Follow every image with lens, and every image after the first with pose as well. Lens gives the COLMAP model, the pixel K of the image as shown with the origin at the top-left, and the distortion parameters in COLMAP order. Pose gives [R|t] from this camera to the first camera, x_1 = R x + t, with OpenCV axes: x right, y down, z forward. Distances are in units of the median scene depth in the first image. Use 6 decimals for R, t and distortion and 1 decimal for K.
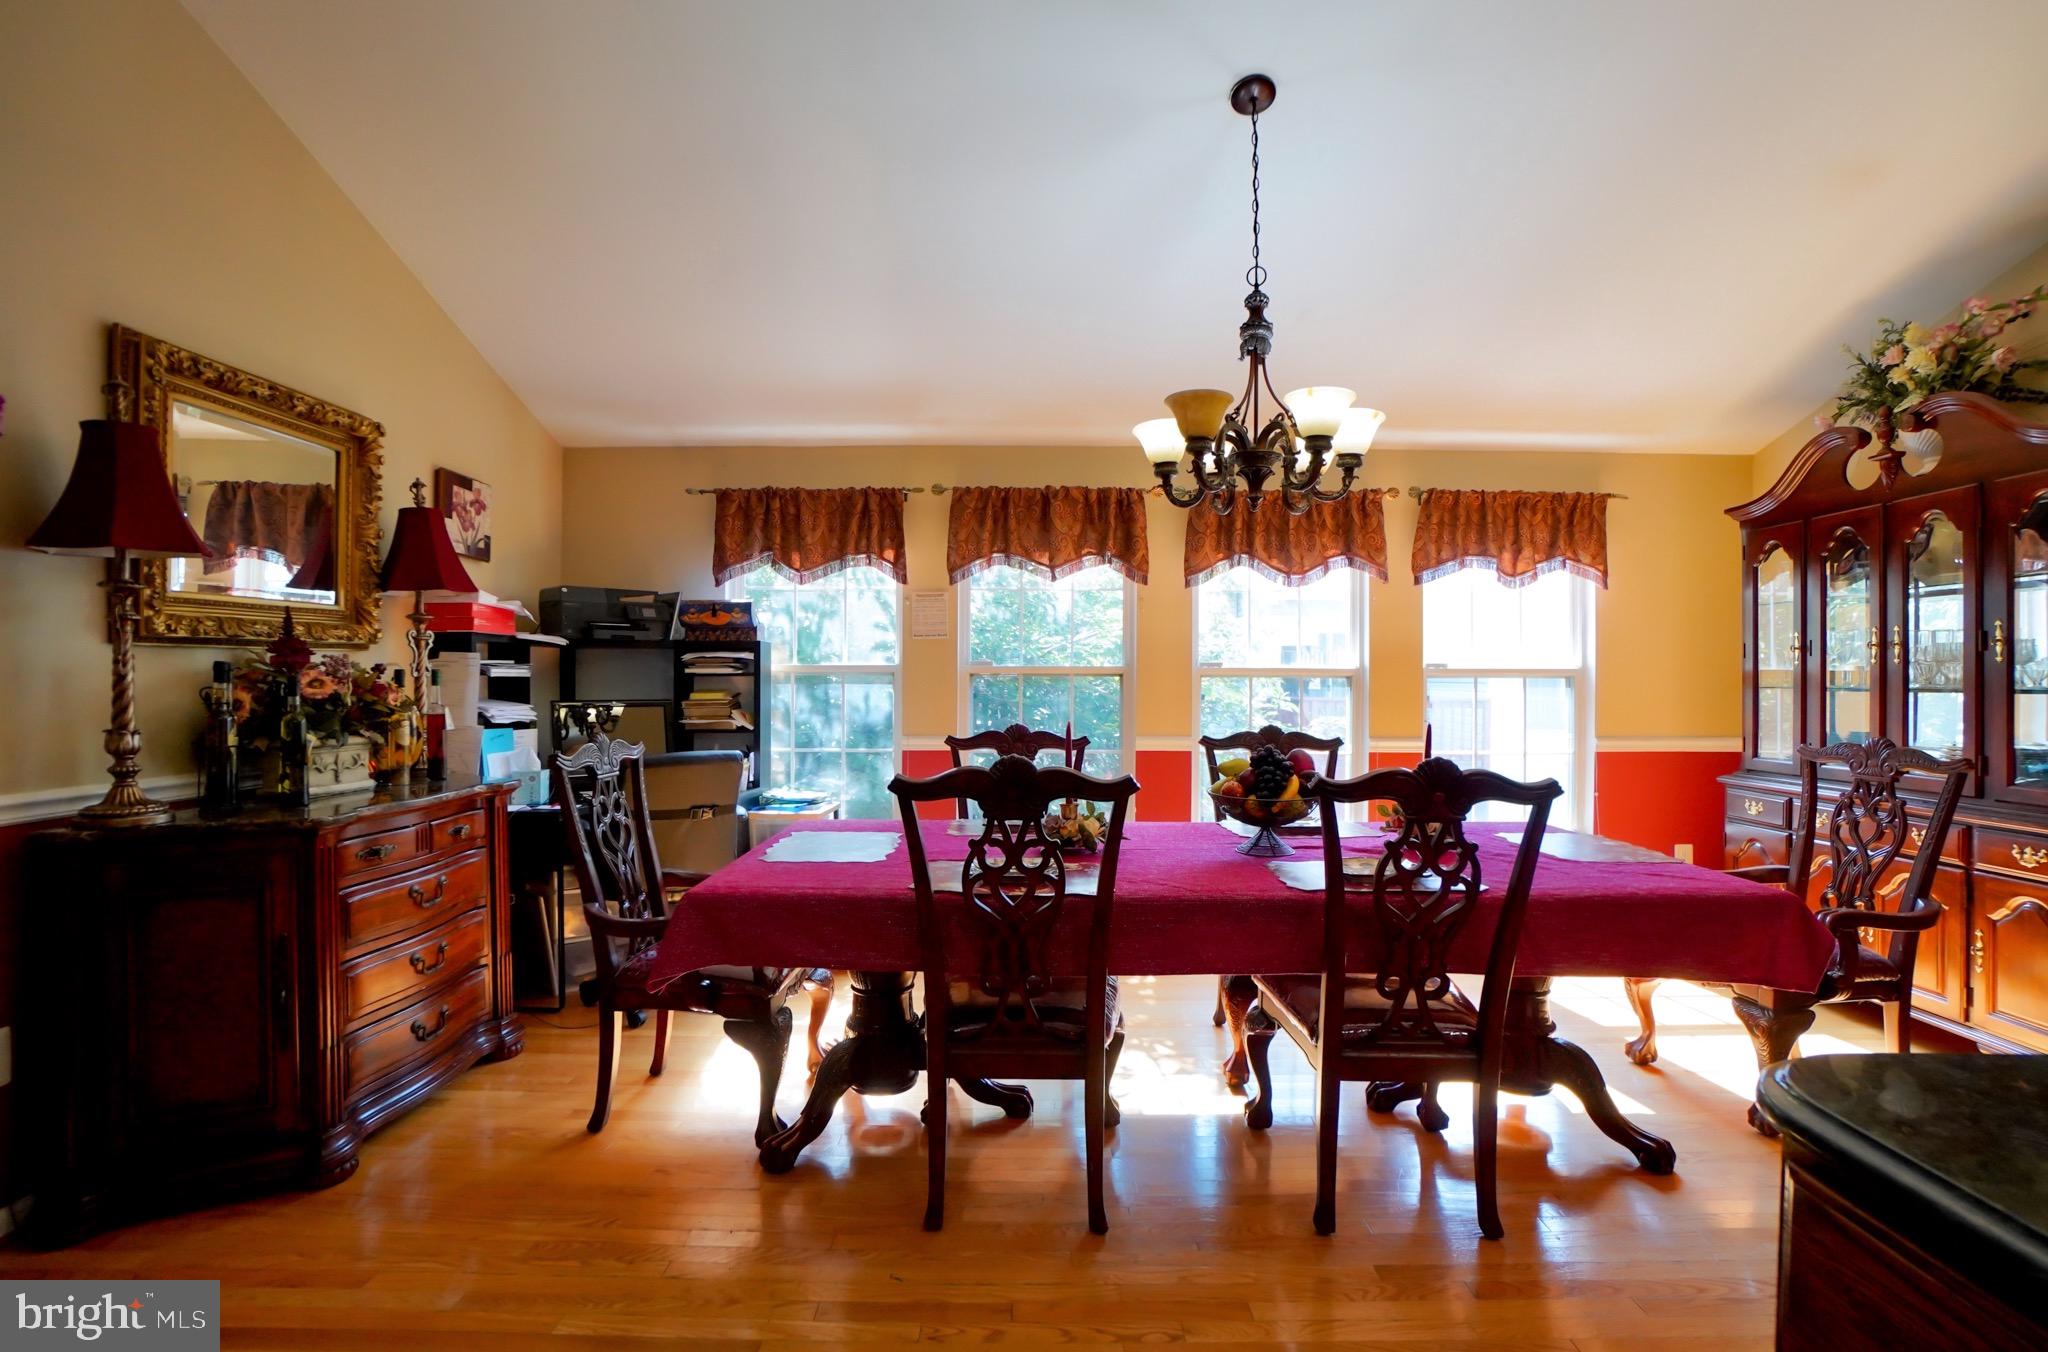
lens RADIAL K [[905.6, 0, 1044.5], [0, 905.6, 681.4], [0, 0, 1]] dist [-0.039397, 0.006655]
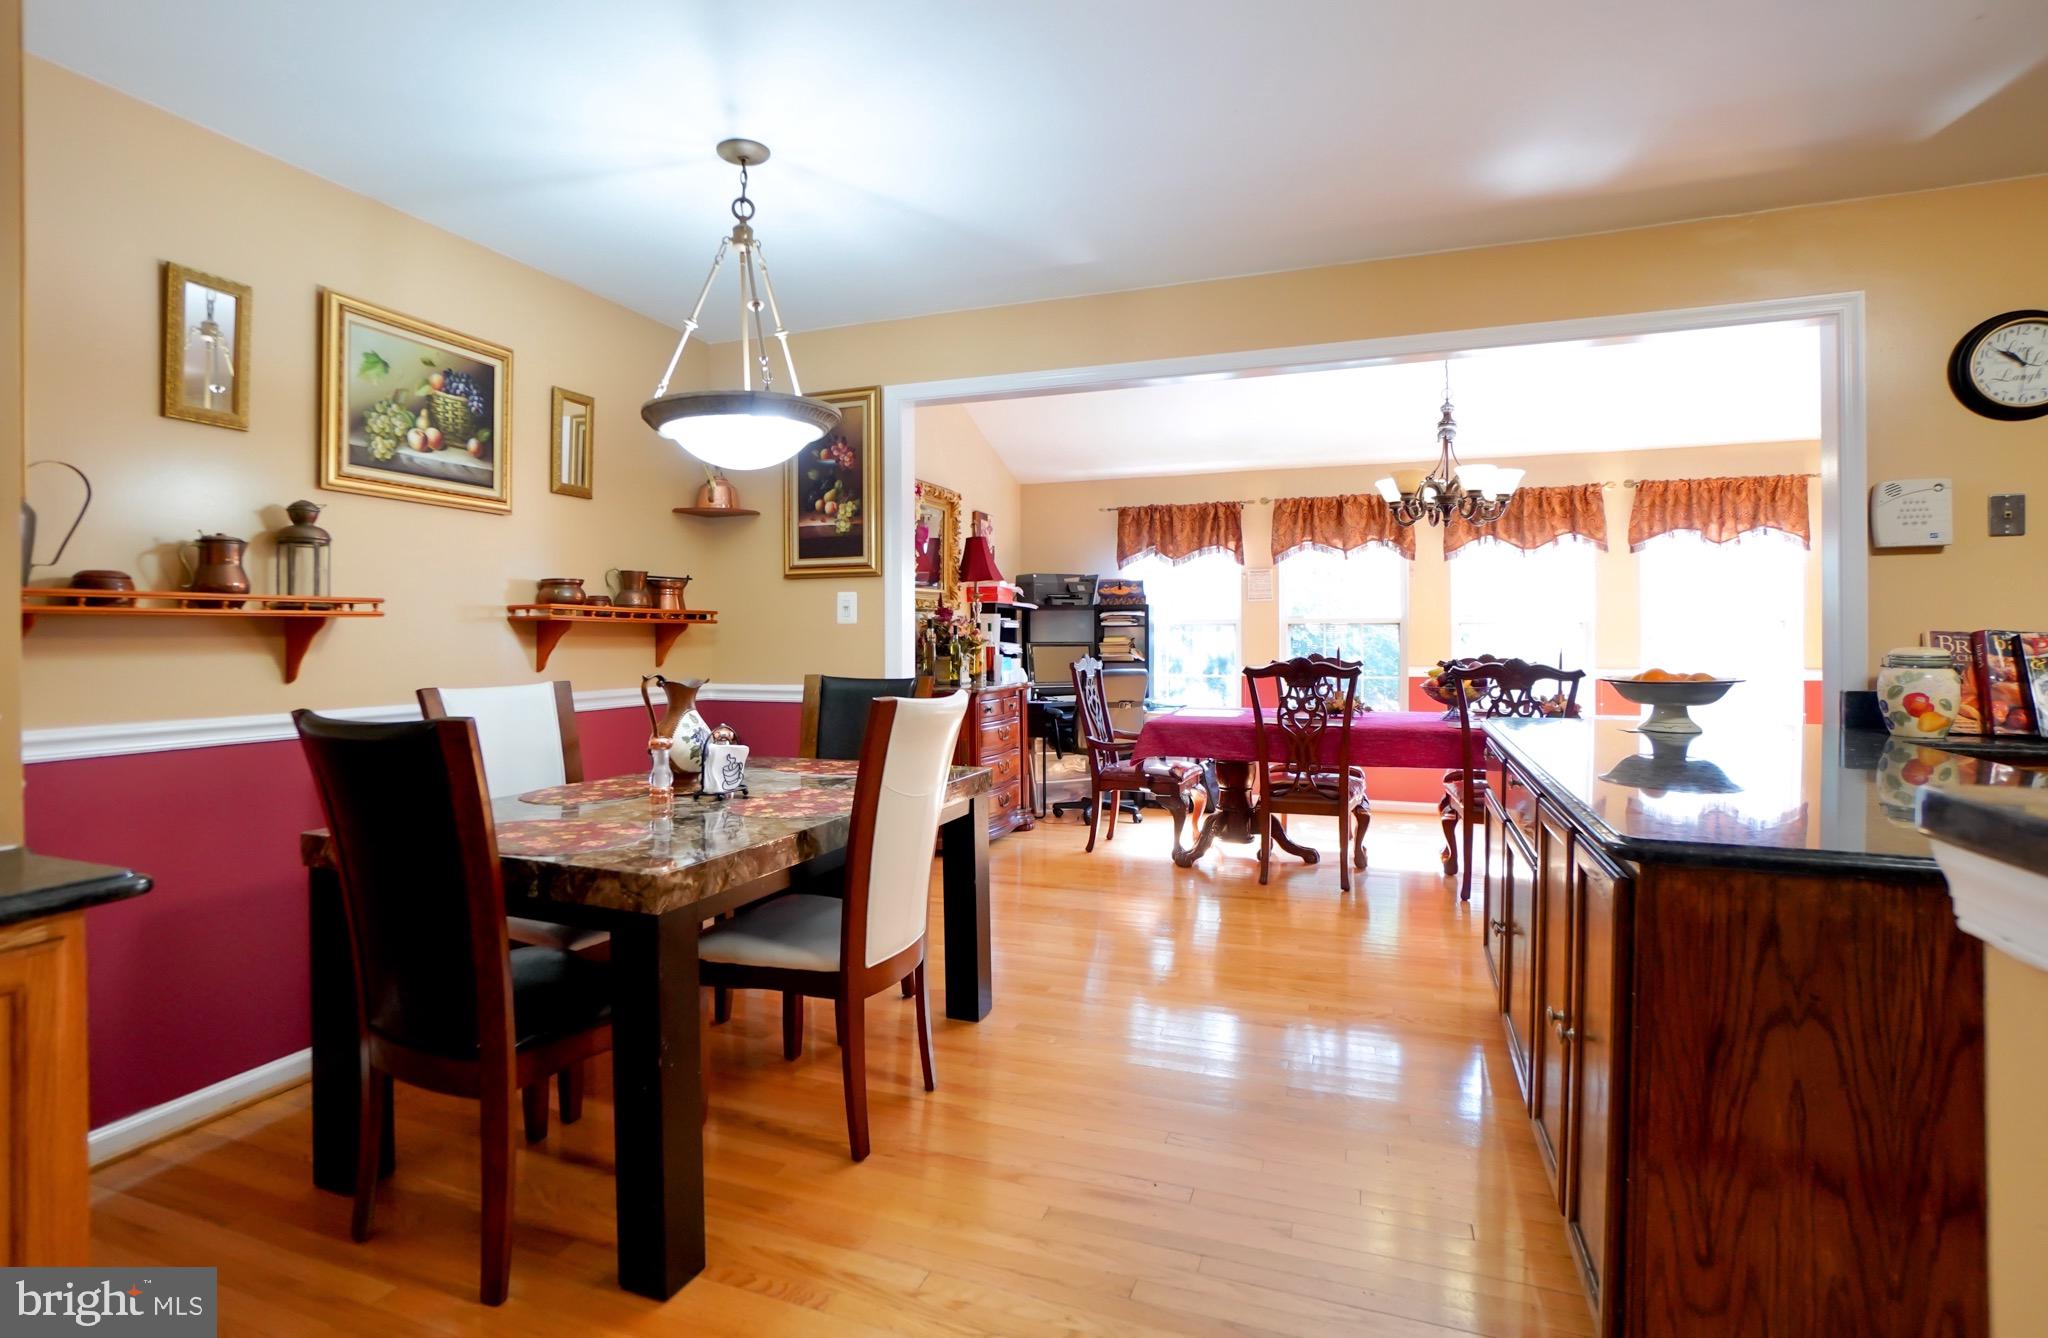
lens RADIAL K [[992.9, 0, 982.3], [0, 992.9, 636.8], [0, 0, 1]] dist [-0.048152, 0.013891]
pose [[0.921868, -0.006987, -0.387440, 0.096802], [0.005233, 0.999971, -0.005584, 0.022563], [0.387468, 0.003120, 0.921878, -0.796298]]
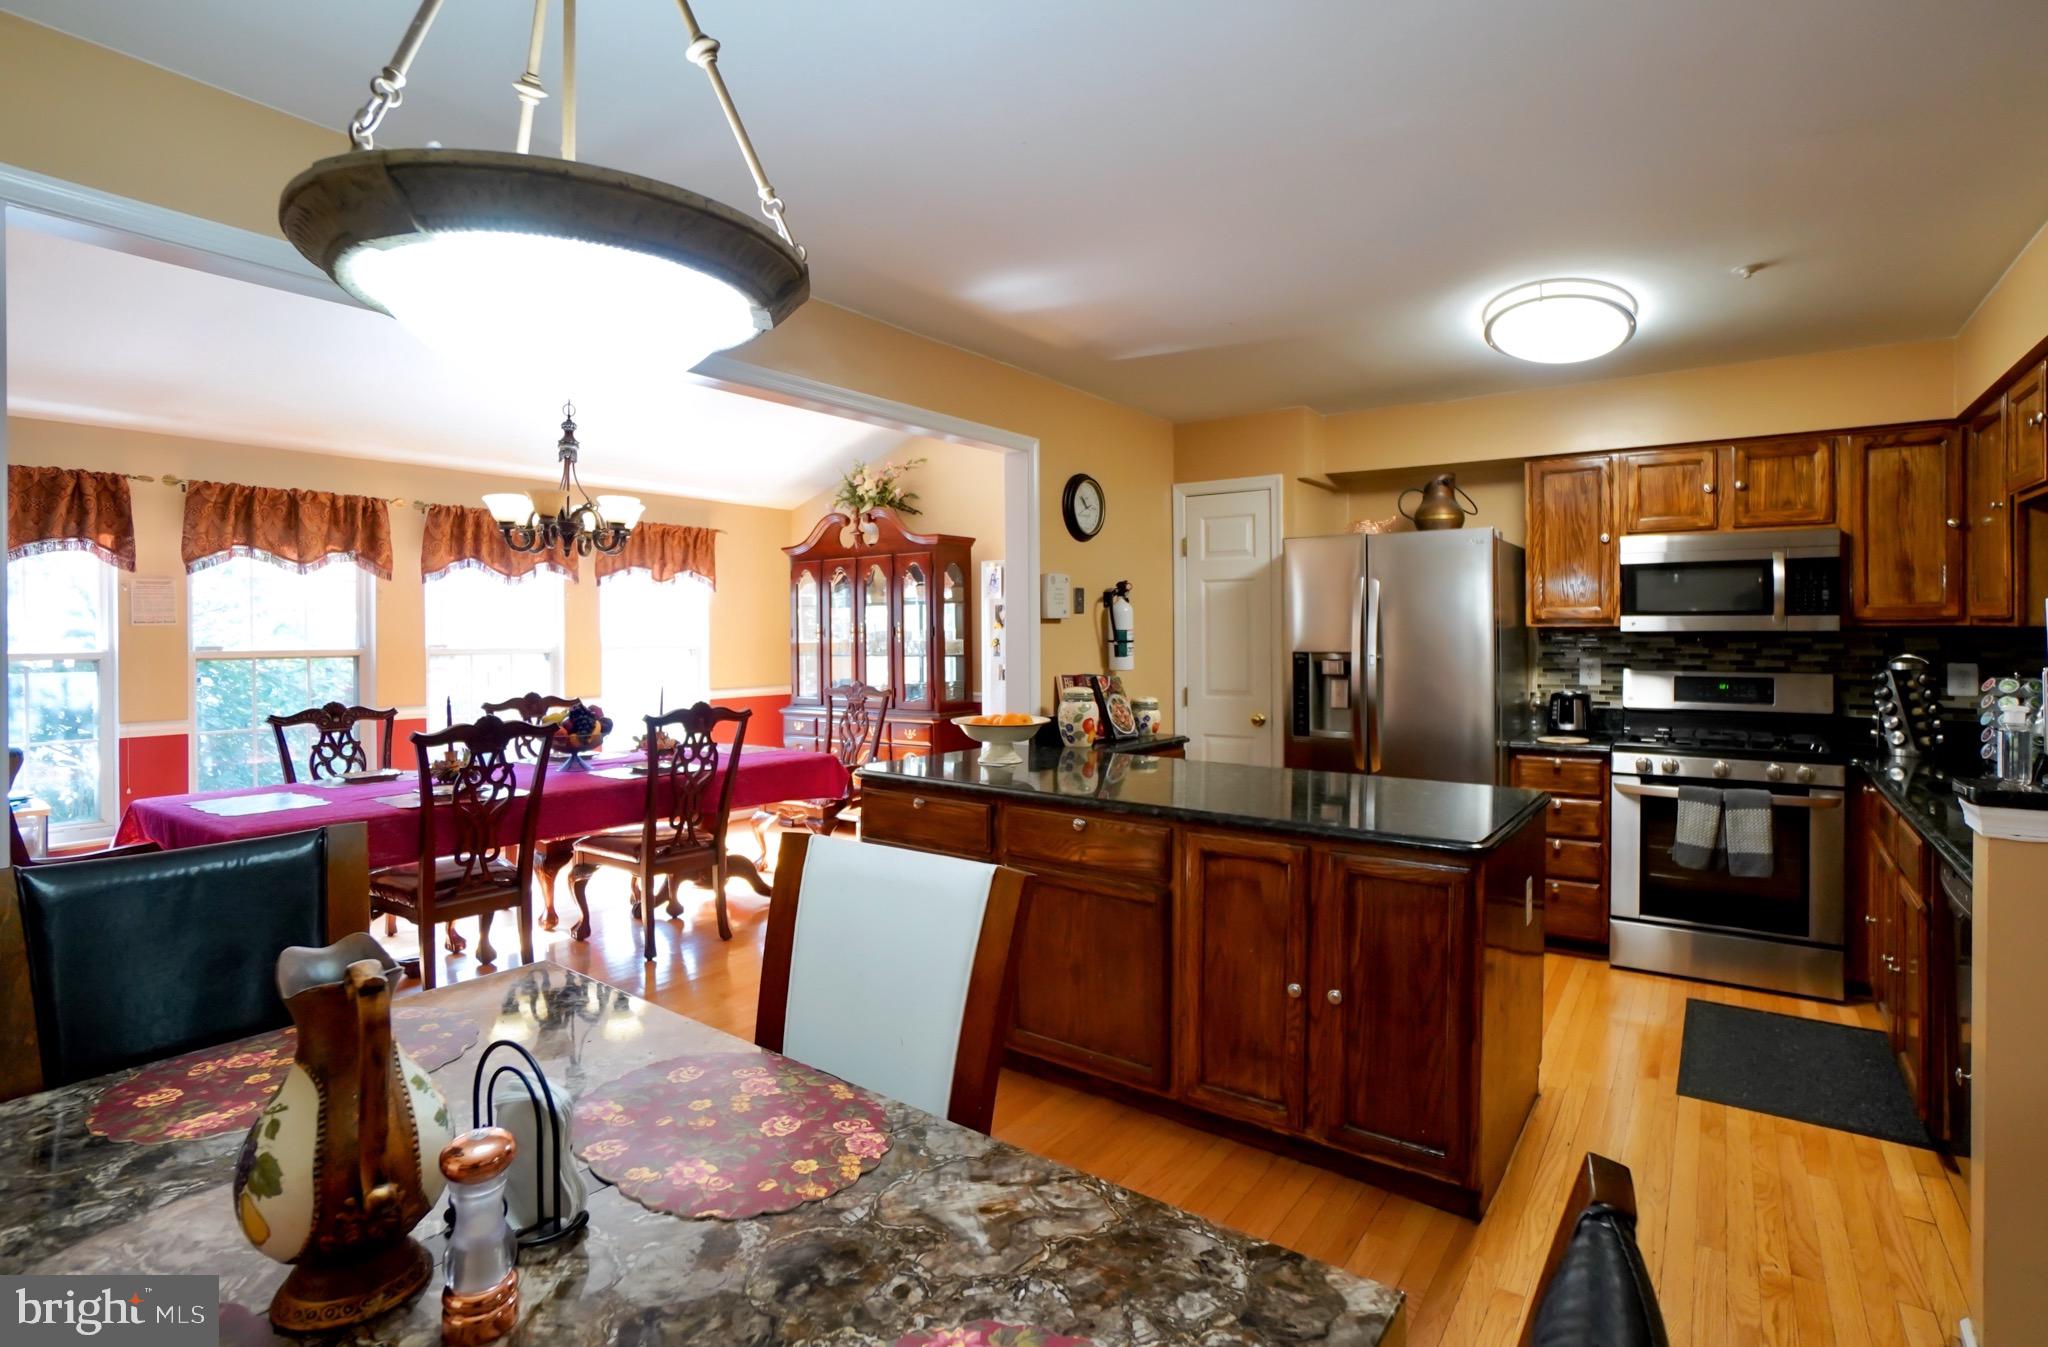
lens RADIAL K [[1020.2, 0, 996.0], [0, 1020.2, 646.6], [0, 0, 1]] dist [-0.029977, 0.000190]
pose [[0.606472, -0.019434, 0.794867, -0.522276], [0.012220, 0.999811, 0.015121, -0.035016], [-0.795011, 0.000543, 0.606595, -0.490465]]
